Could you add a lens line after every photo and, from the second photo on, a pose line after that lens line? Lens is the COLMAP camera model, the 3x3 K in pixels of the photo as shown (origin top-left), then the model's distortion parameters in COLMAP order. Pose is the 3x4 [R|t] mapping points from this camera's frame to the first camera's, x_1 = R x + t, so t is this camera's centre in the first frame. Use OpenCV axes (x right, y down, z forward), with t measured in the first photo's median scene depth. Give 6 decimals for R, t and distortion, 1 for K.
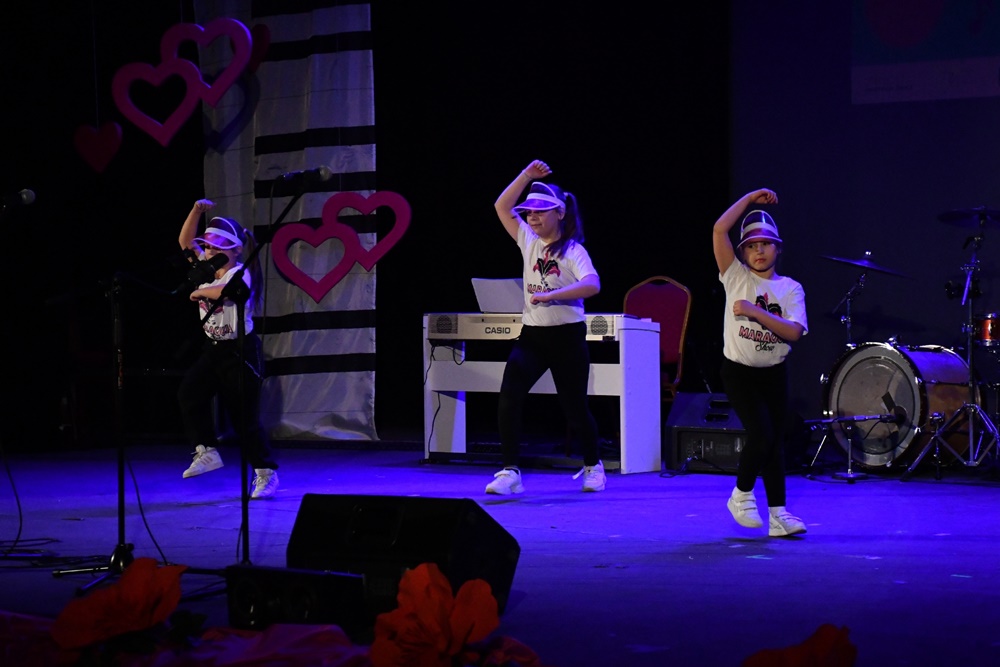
lens RADIAL K [[3039.9, 0, 516.1], [0, 3039.9, 337.0], [0, 0, 1]] dist [0.911387, 0.000000]
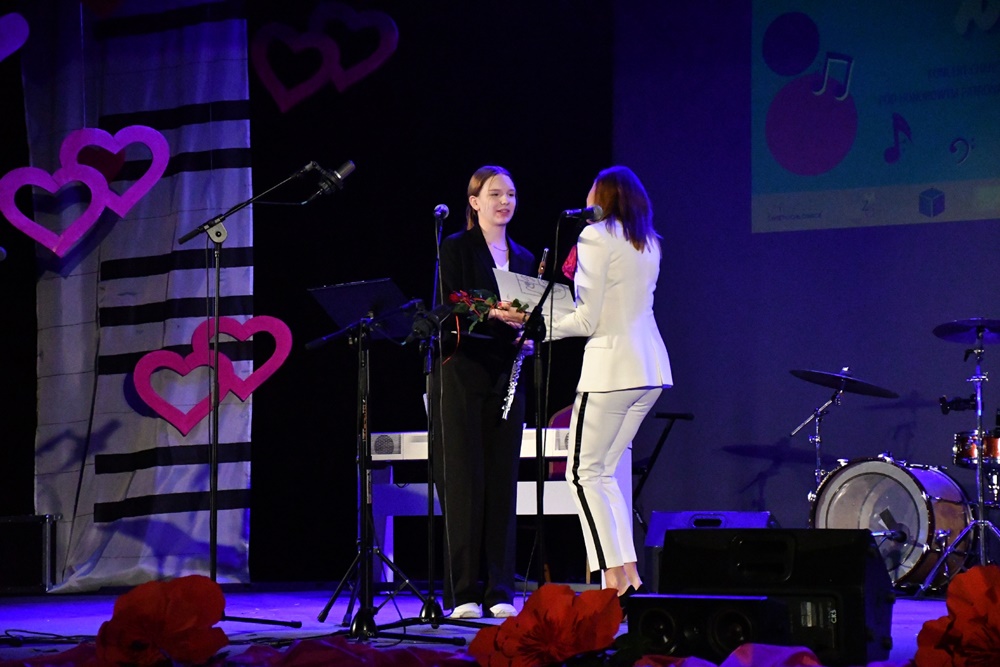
lens RADIAL K [[3215.6, 0, 479.9], [0, 3215.6, 336.7], [0, 0, 1]] dist [1.217385, 0.000000]
pose [[0.978376, 0.013212, 0.206411, -0.199531], [0.003972, 0.996573, -0.082618, 0.044735], [-0.206795, 0.081652, 0.974971, 0.017300]]
